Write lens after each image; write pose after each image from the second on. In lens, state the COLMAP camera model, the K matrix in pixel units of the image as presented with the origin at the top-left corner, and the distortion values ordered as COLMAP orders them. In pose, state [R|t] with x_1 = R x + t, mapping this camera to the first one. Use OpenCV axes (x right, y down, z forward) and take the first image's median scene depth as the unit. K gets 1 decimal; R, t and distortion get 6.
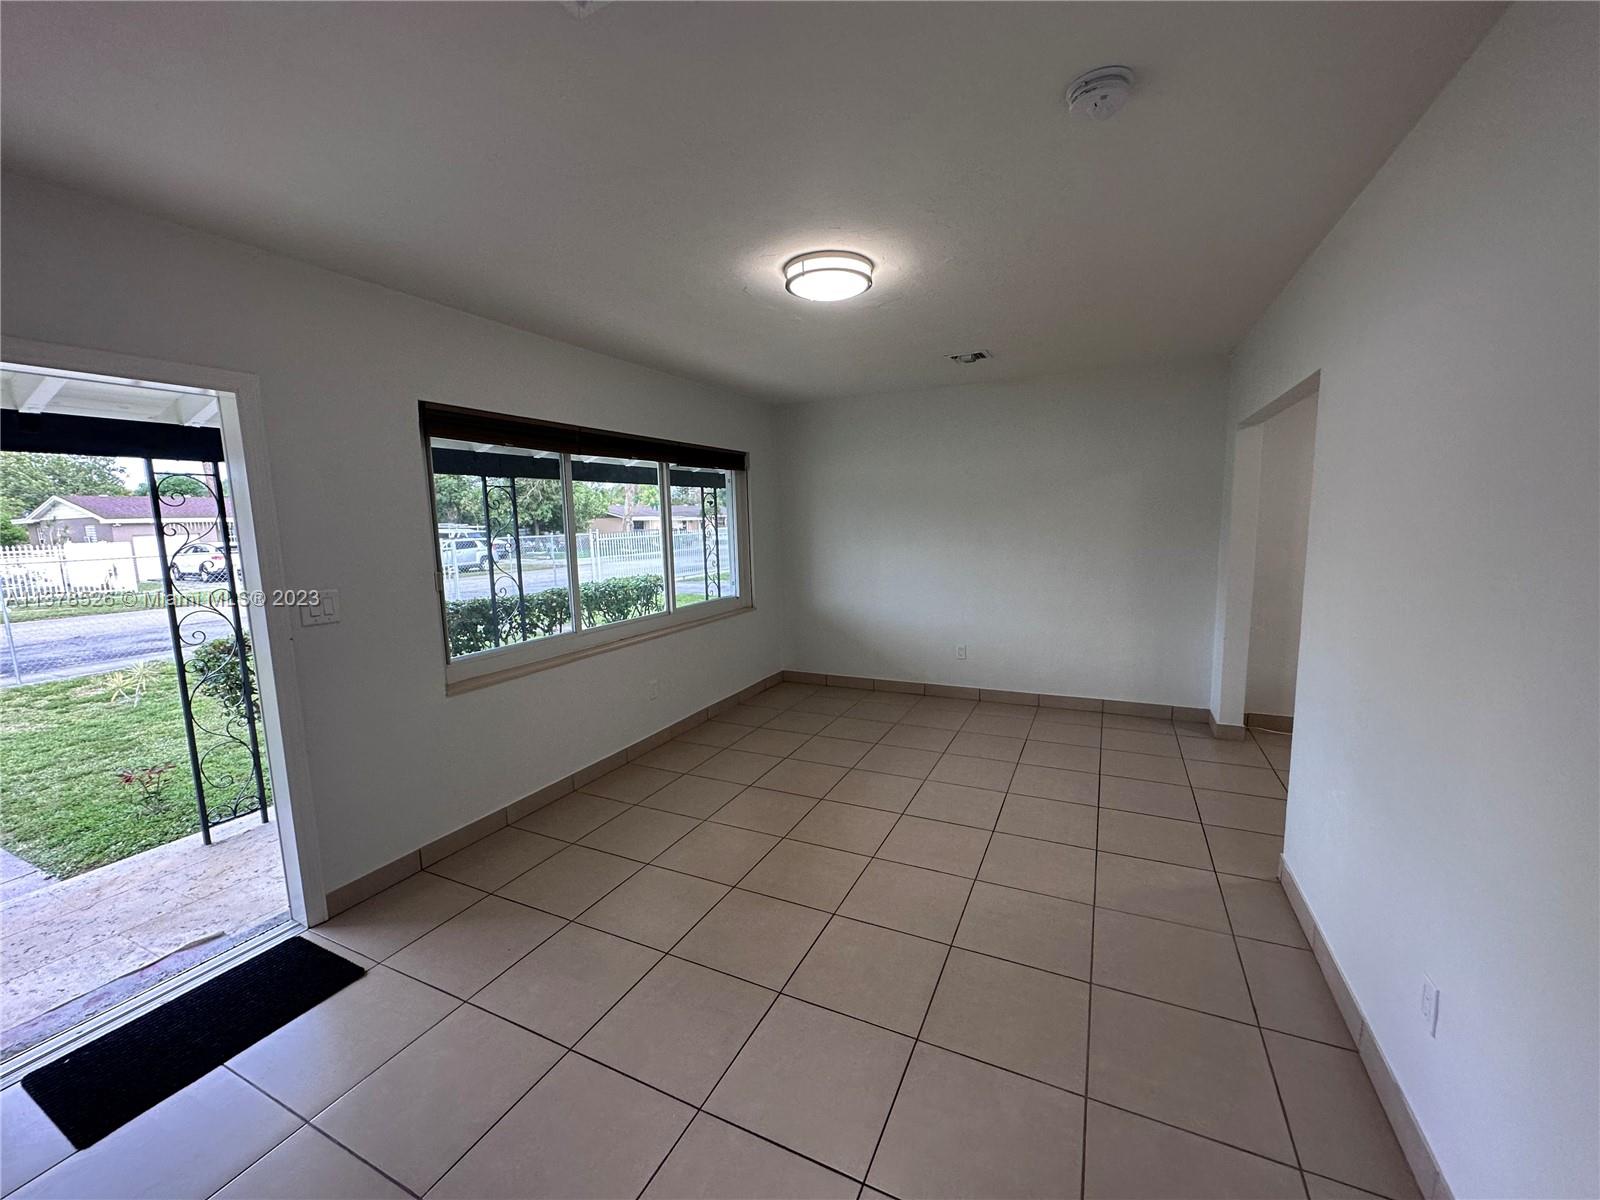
lens RADIAL K [[635.6, 0, 800.0], [0, 635.6, 600.0], [0, 0, 1]] dist [-0.002364, 0.000541]
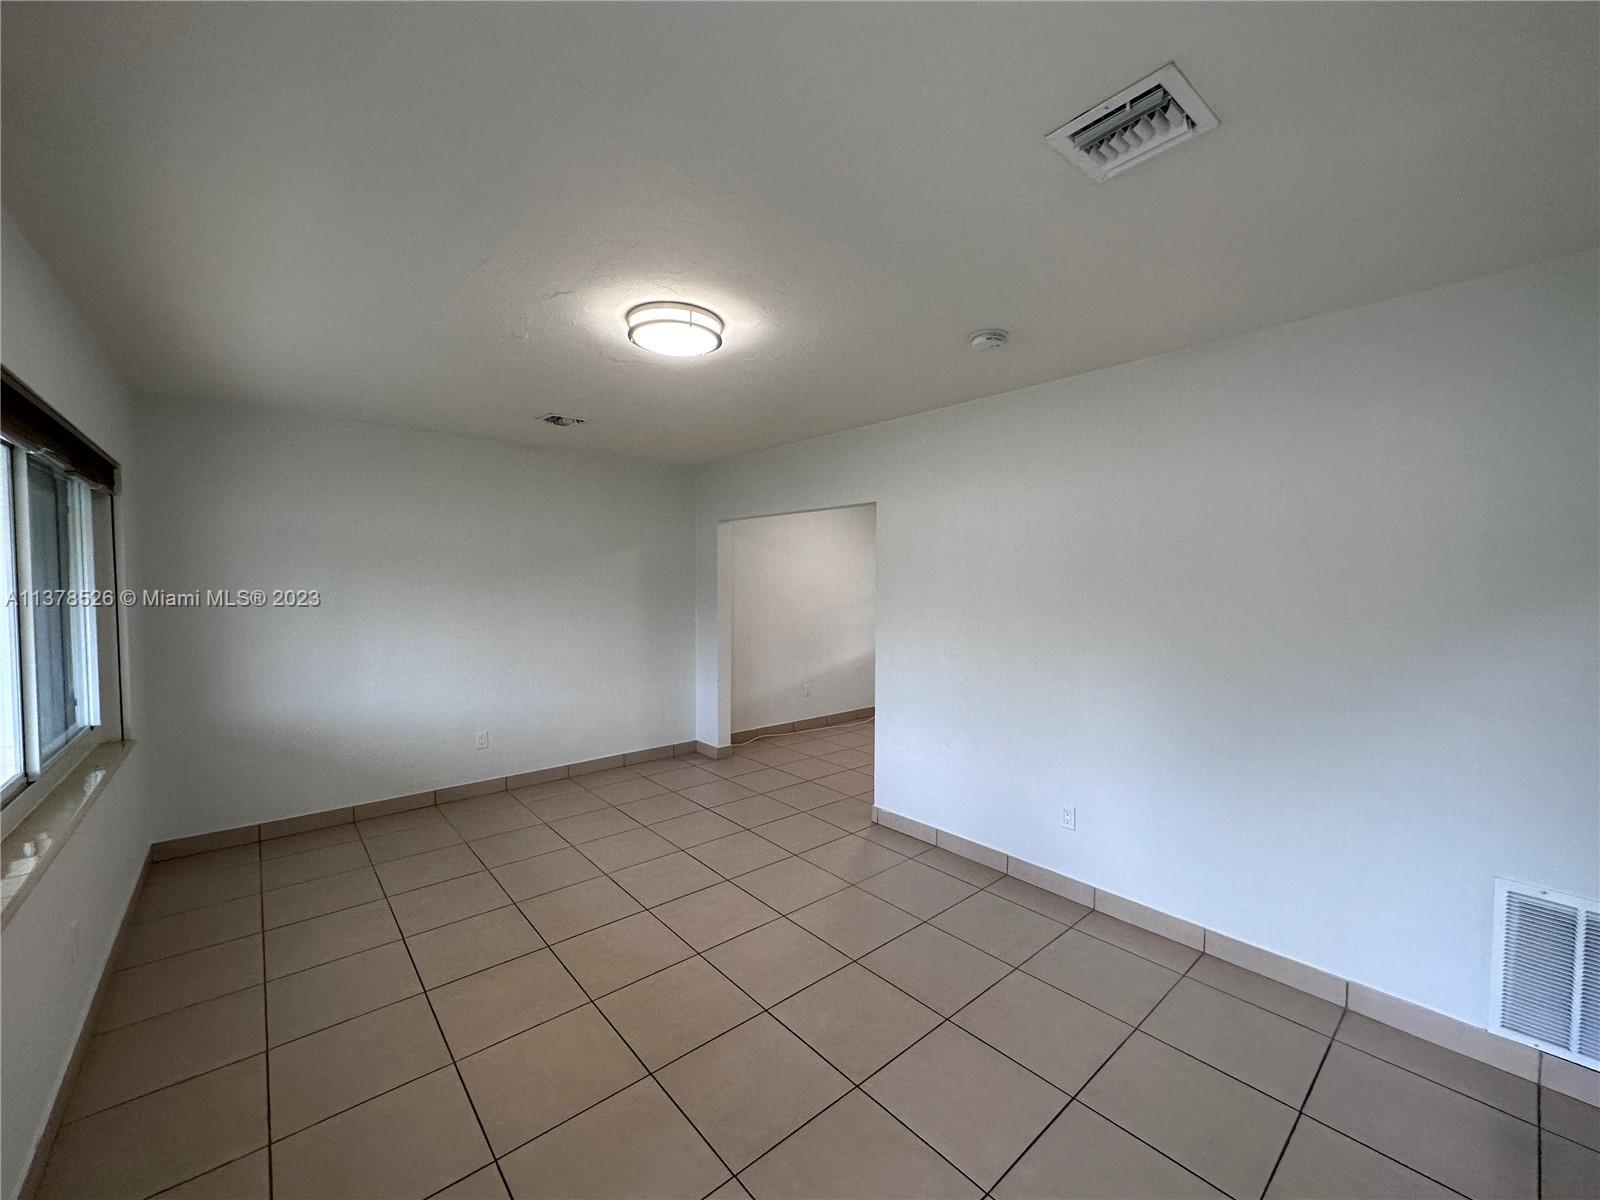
lens RADIAL K [[635.6, 0, 800.0], [0, 635.6, 600.0], [0, 0, 1]] dist [-0.002364, 0.000541]
pose [[0.400559, -0.003019, 0.916266, -0.421391], [0.112341, 0.992612, -0.045841, -0.019947], [-0.909358, 0.121297, 0.397939, 0.299582]]
